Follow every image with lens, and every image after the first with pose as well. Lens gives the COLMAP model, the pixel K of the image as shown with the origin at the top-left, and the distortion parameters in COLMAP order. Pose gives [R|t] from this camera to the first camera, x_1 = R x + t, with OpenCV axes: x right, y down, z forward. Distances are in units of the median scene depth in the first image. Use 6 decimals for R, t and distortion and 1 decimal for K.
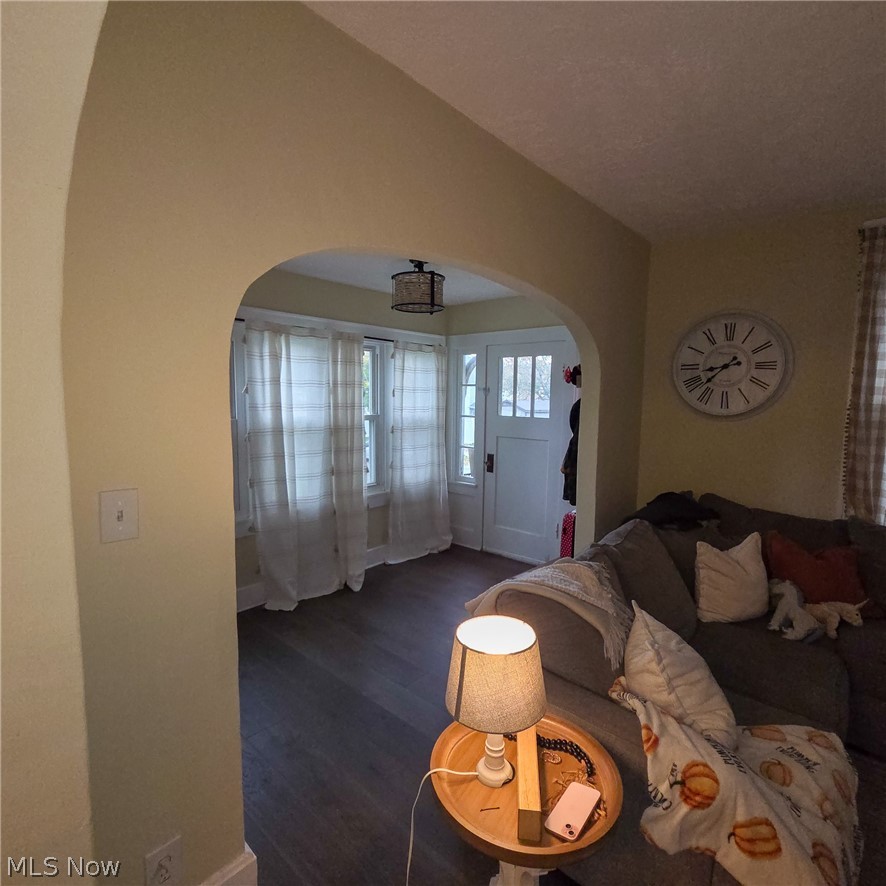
lens RADIAL K [[490.0, 0, 439.1], [0, 490.0, 439.3], [0, 0, 1]] dist [-0.004313, 0.001773]
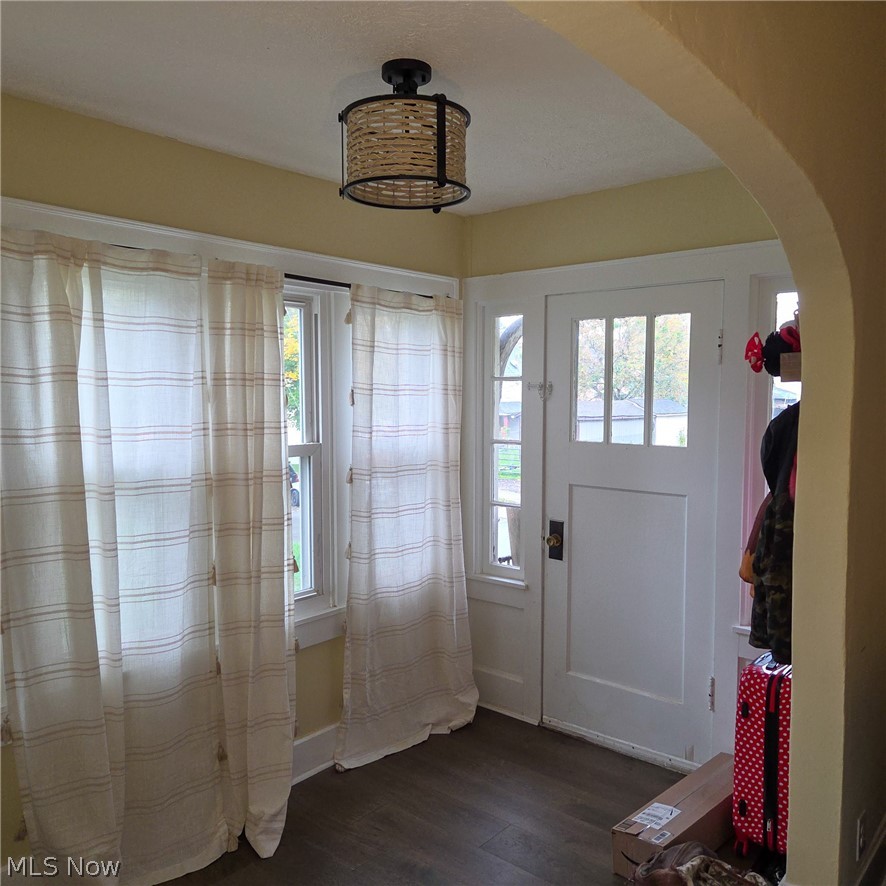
lens RADIAL K [[859.8, 0, 443.0], [0, 859.8, 443.0], [0, 0, 1]] dist [0.074413, -0.006724]
pose [[0.999923, -0.011405, 0.004840, -0.012147], [0.011568, 0.999323, -0.034934, -0.024232], [-0.004439, 0.034987, 0.999378, 0.206808]]
